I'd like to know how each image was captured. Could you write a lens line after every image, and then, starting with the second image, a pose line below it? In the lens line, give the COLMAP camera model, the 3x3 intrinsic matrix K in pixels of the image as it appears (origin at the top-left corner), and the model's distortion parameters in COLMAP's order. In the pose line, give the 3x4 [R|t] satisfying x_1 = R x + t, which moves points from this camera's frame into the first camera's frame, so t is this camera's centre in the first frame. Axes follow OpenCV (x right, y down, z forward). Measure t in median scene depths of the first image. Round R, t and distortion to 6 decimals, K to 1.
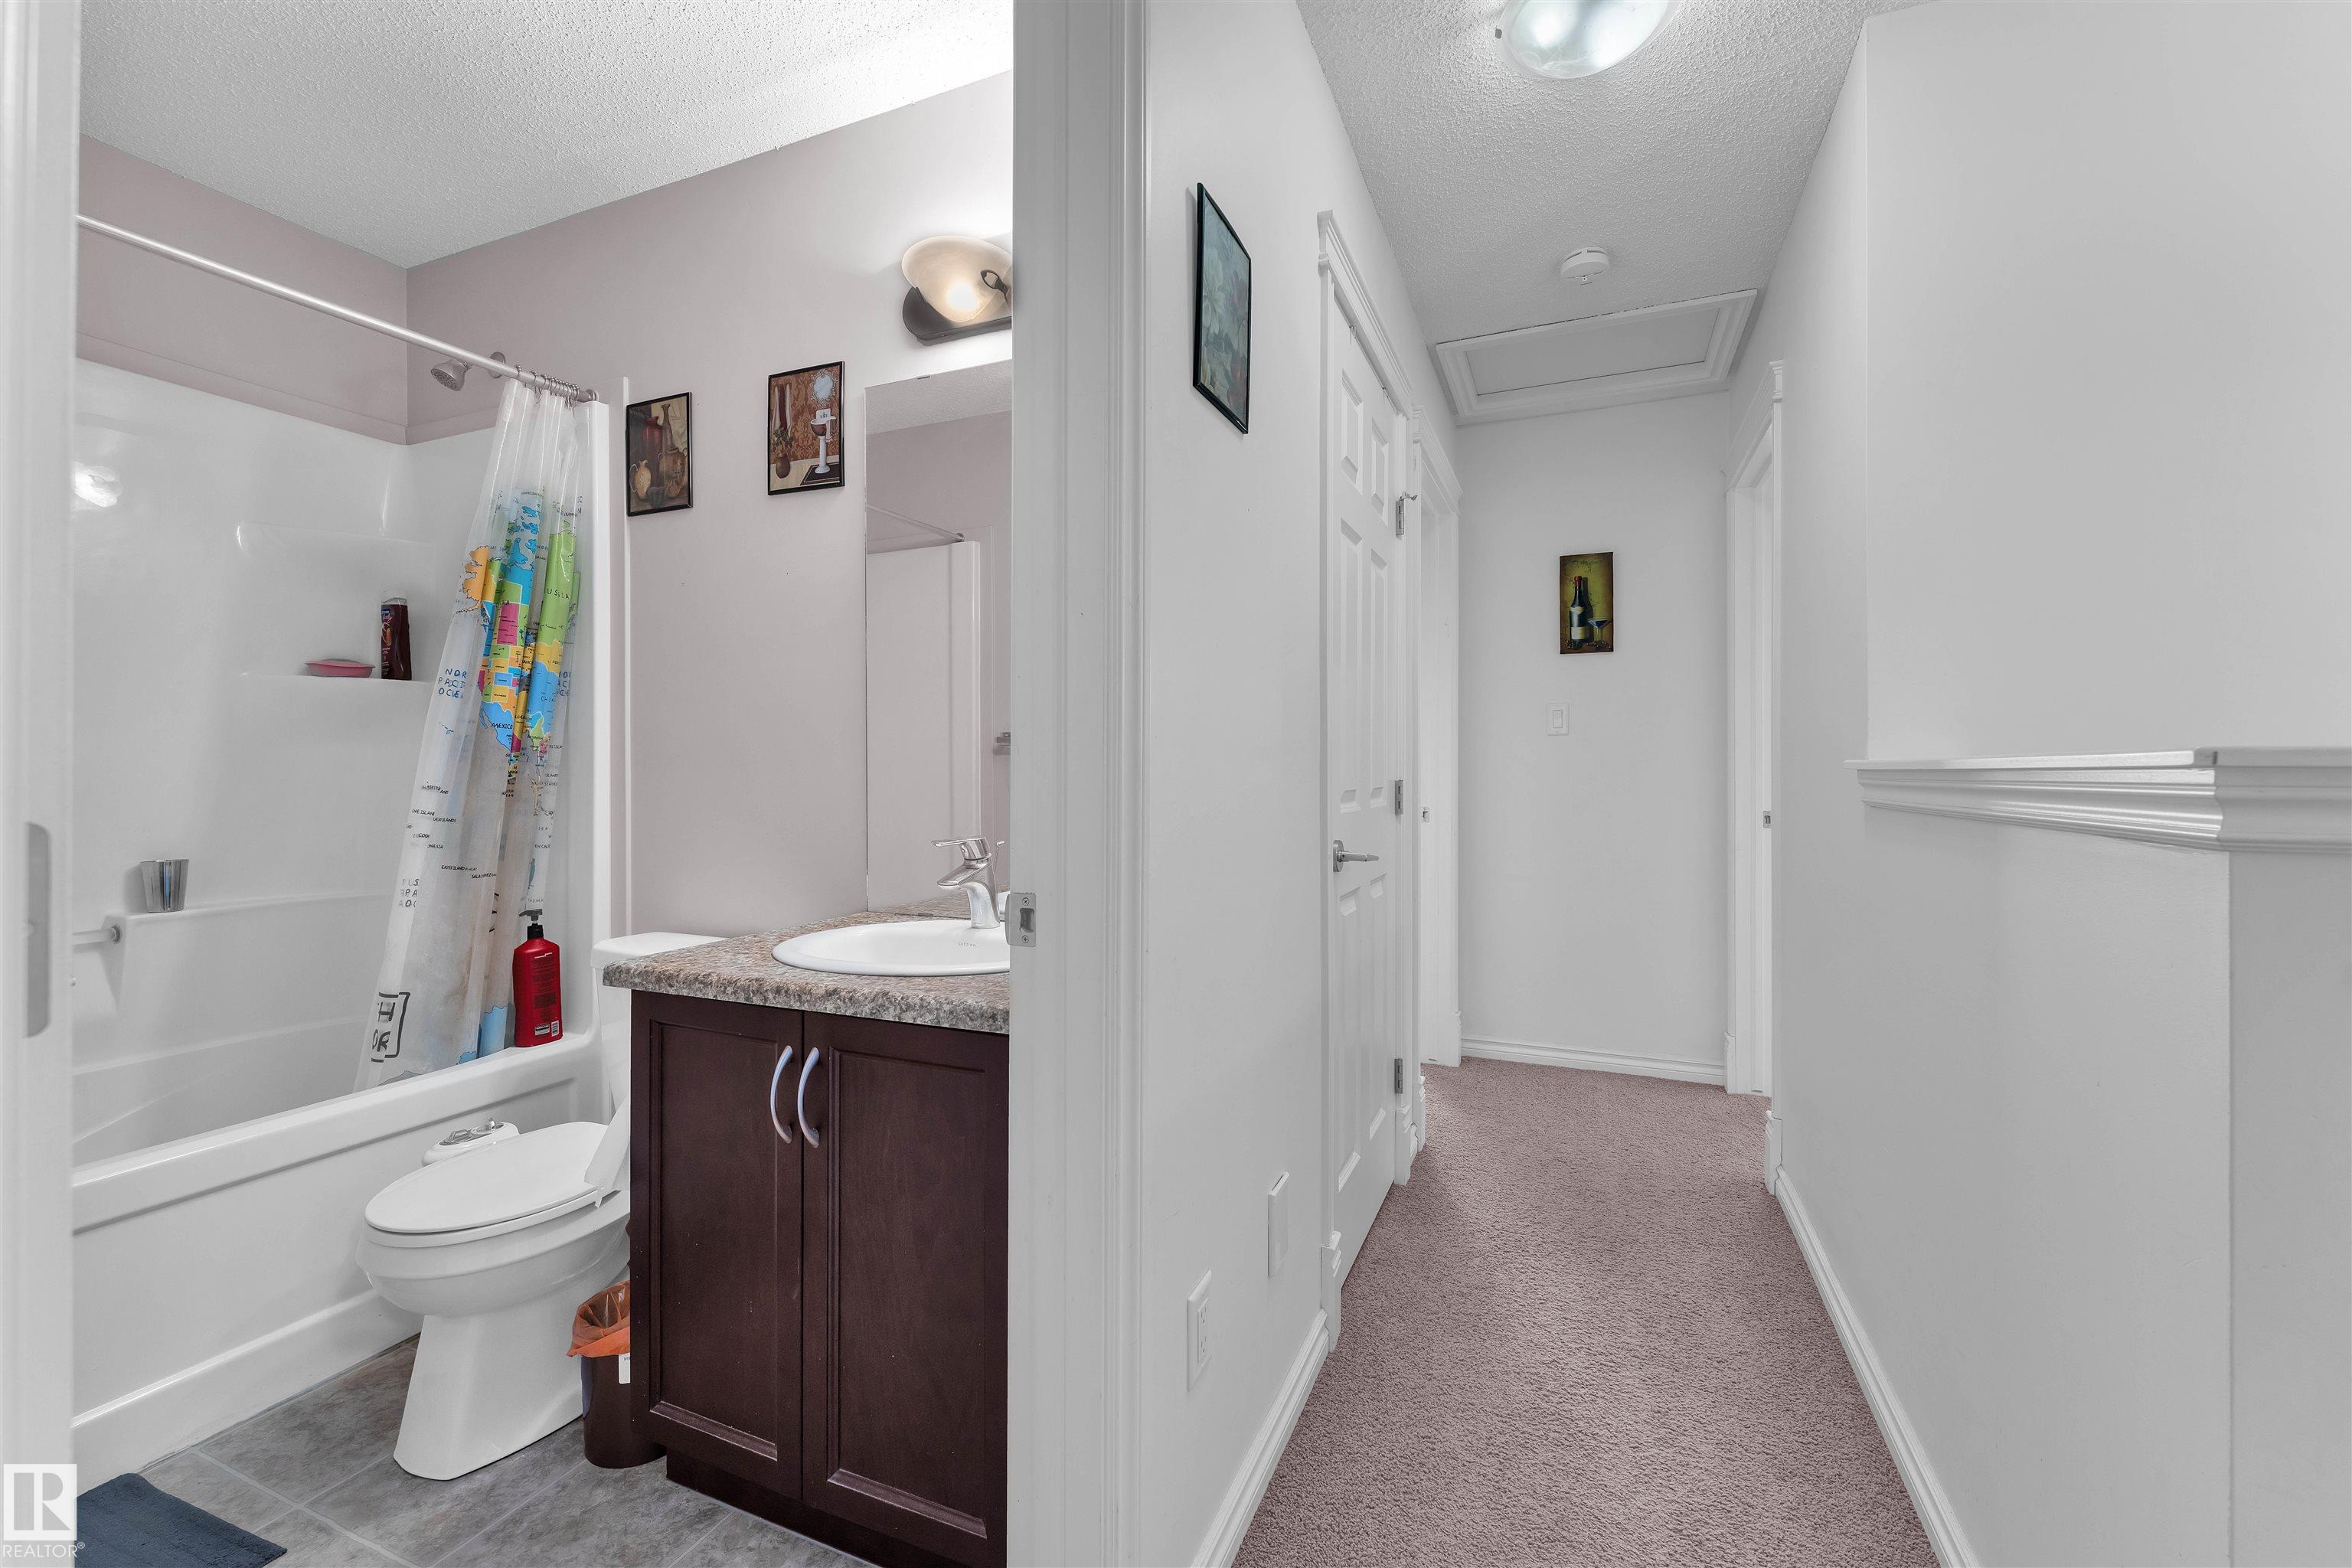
lens RADIAL K [[946.3, 0, 1175.6], [0, 946.3, 774.1], [0, 0, 1]] dist [0.002641, -0.001024]
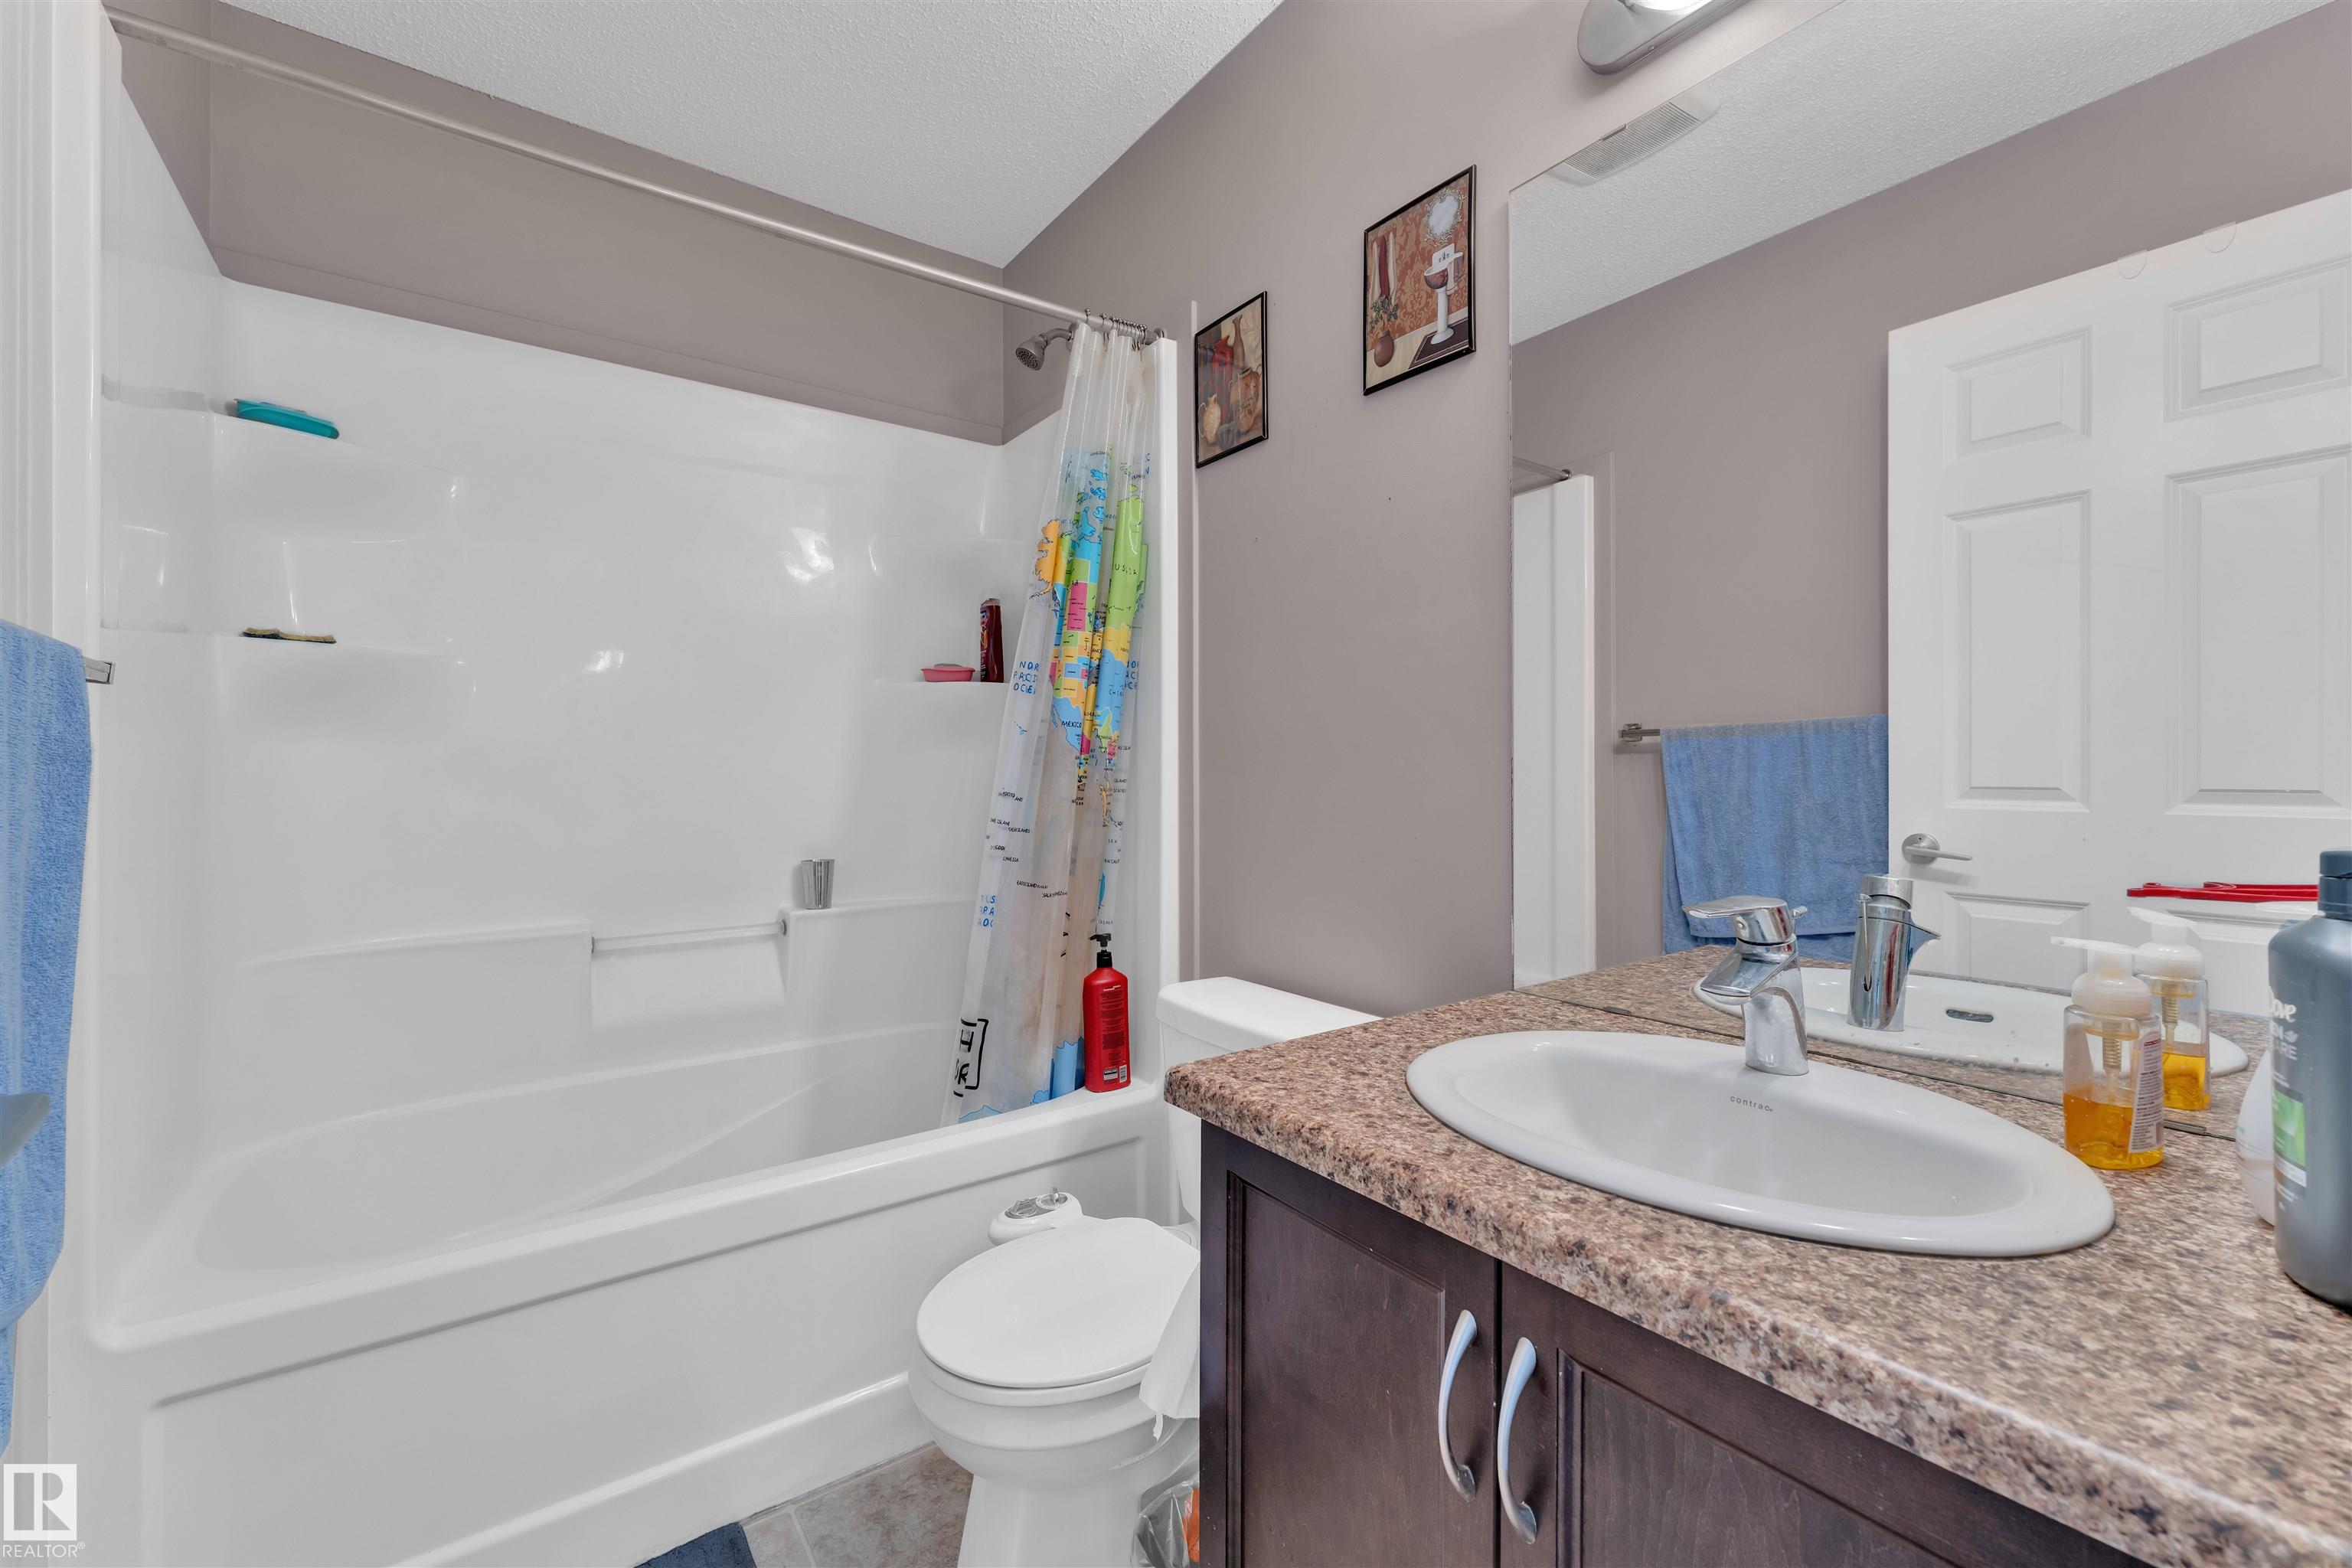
lens RADIAL K [[946.3, 0, 1190.6], [0, 946.3, 777.0], [0, 0, 1]] dist [0.002641, -0.001024]
pose [[0.863475, 0.000288, -0.504391, -0.179753], [-0.000552, 1.000000, -0.000374, -0.001910], [0.504391, 0.000601, 0.863475, 0.308474]]
